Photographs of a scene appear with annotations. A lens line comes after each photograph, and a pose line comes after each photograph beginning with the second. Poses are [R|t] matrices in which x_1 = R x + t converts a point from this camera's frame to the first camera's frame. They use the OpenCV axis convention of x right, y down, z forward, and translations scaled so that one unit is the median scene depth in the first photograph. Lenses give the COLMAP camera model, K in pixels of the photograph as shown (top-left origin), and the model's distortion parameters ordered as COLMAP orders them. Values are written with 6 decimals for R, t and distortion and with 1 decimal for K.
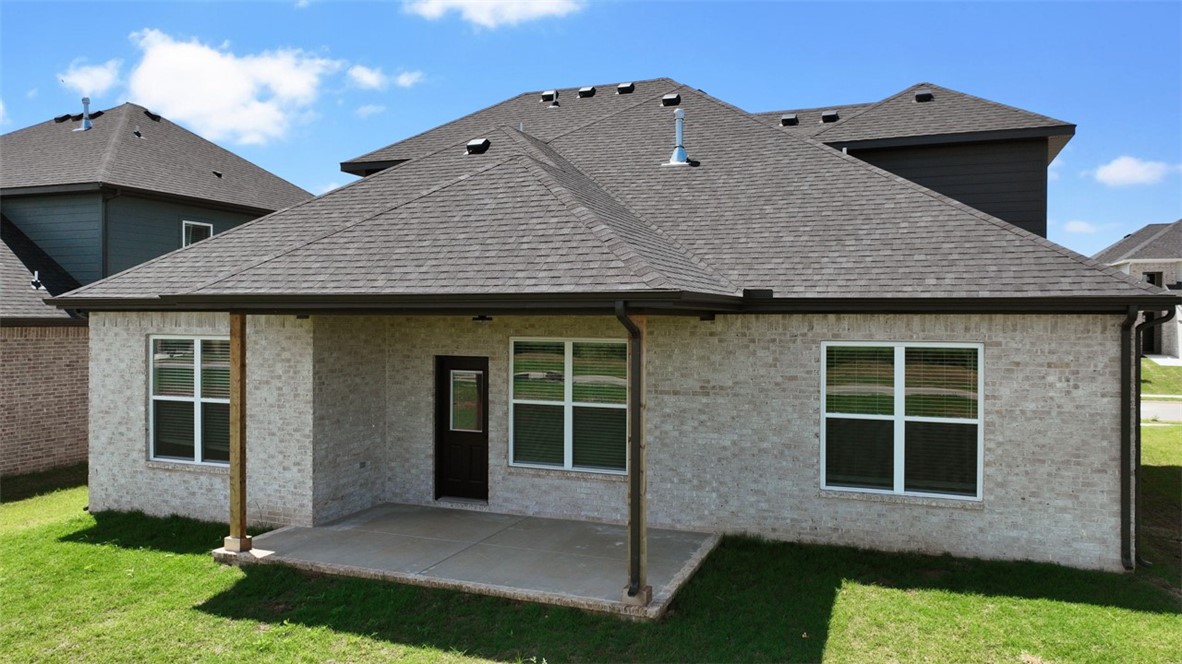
lens RADIAL K [[859.4, 0, 571.6], [0, 859.4, 335.9], [0, 0, 1]] dist [0.001830, 0.001763]
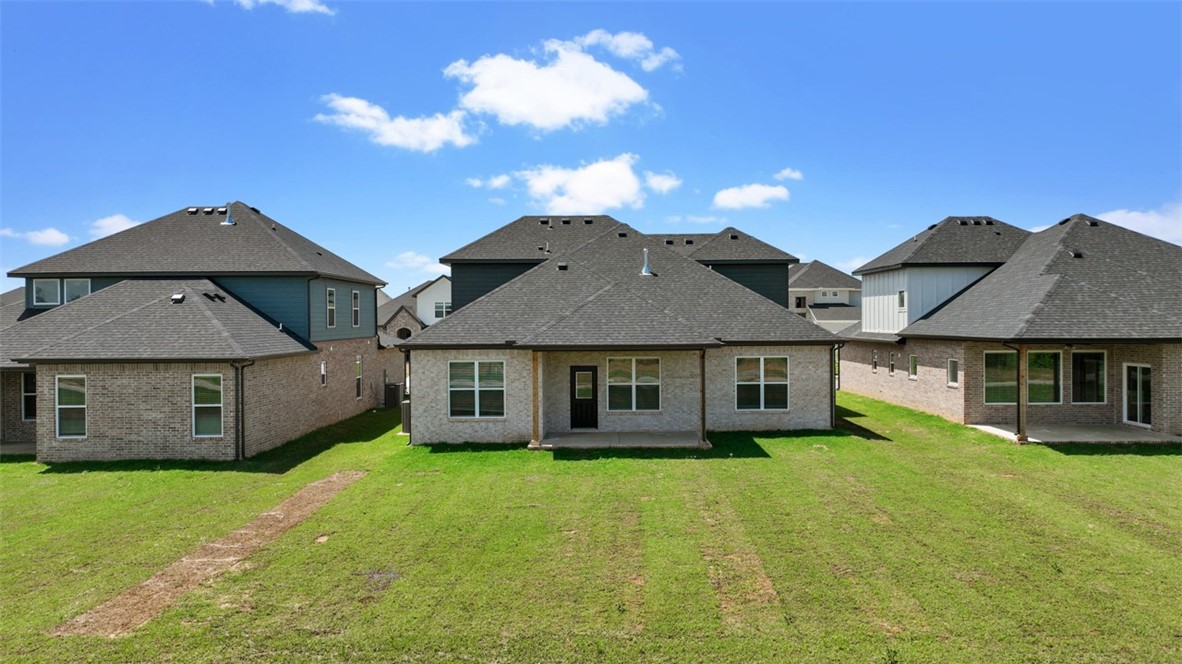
lens RADIAL K [[847.3, 0, 590.5], [0, 847.3, 362.4], [0, 0, 1]] dist [-0.000108, 0.000986]
pose [[0.930546, -0.029298, 0.365001, -1.010808], [0.018652, 0.999292, 0.032660, -0.063421], [-0.365700, -0.023584, 0.930434, -1.201943]]
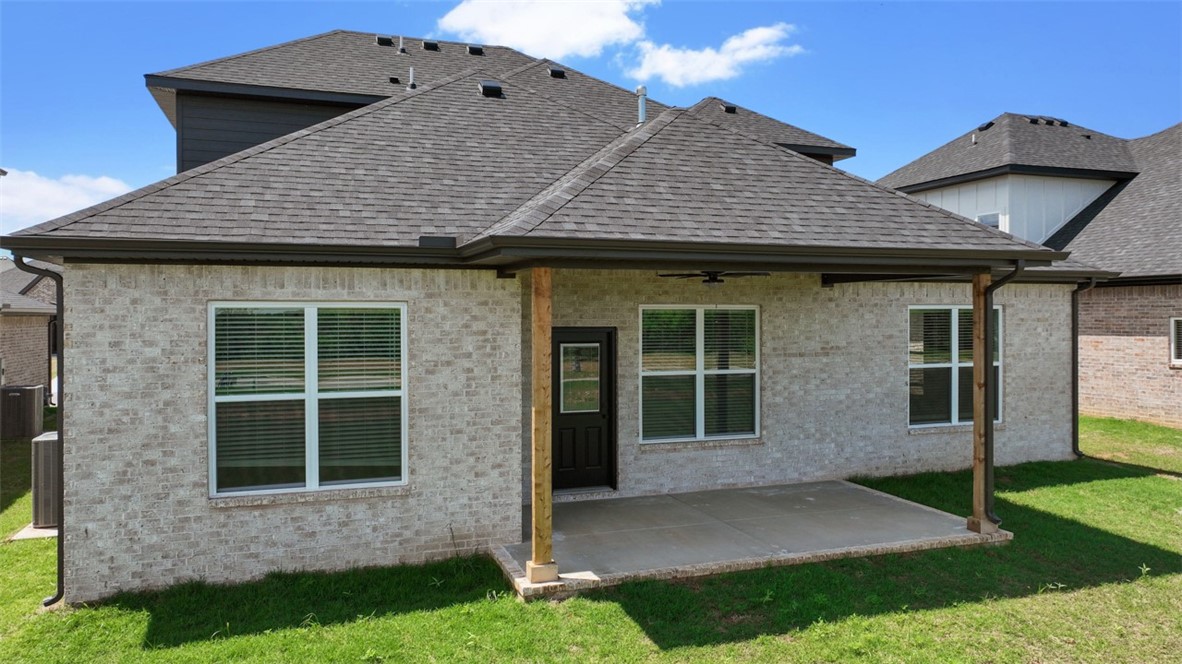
lens RADIAL K [[849.8, 0, 591.0], [0, 849.8, 332.0], [0, 0, 1]] dist [0.002257, 0.005884]
pose [[0.749717, -0.019551, 0.661470, -0.753445], [0.019165, 0.999786, 0.007828, 0.023765], [-0.661481, 0.006808, 0.749931, 0.367105]]
